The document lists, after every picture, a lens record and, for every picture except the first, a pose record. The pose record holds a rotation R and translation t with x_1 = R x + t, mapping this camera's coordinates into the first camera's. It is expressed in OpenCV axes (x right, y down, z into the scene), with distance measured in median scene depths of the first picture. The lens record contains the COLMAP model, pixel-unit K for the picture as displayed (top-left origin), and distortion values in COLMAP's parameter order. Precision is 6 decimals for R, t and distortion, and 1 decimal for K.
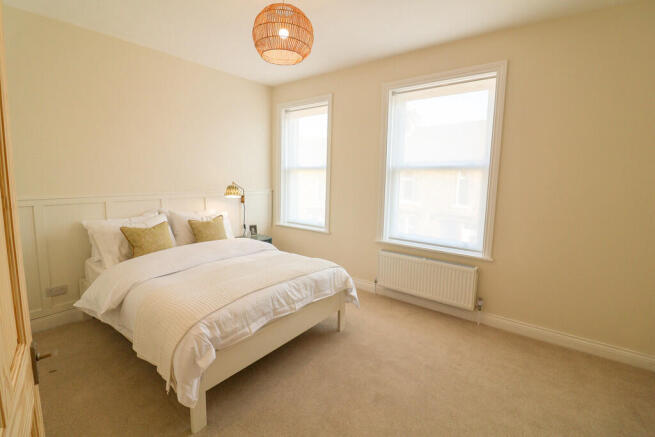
lens RADIAL K [[302.7, 0, 324.2], [0, 302.7, 213.5], [0, 0, 1]] dist [0.000933, -0.013476]
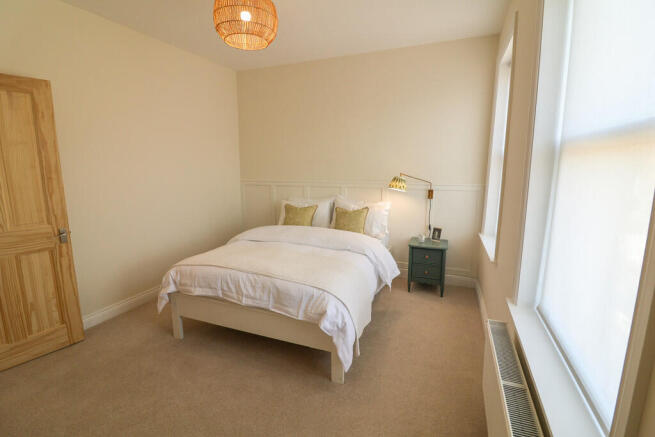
lens RADIAL K [[302.7, 0, 324.2], [0, 302.7, 213.5], [0, 0, 1]] dist [0.000933, -0.013476]
pose [[0.264832, 0.138337, -0.954320, 0.813078], [-0.112926, 0.987296, 0.111780, -0.100043], [0.957659, 0.078165, 0.277090, 0.898886]]
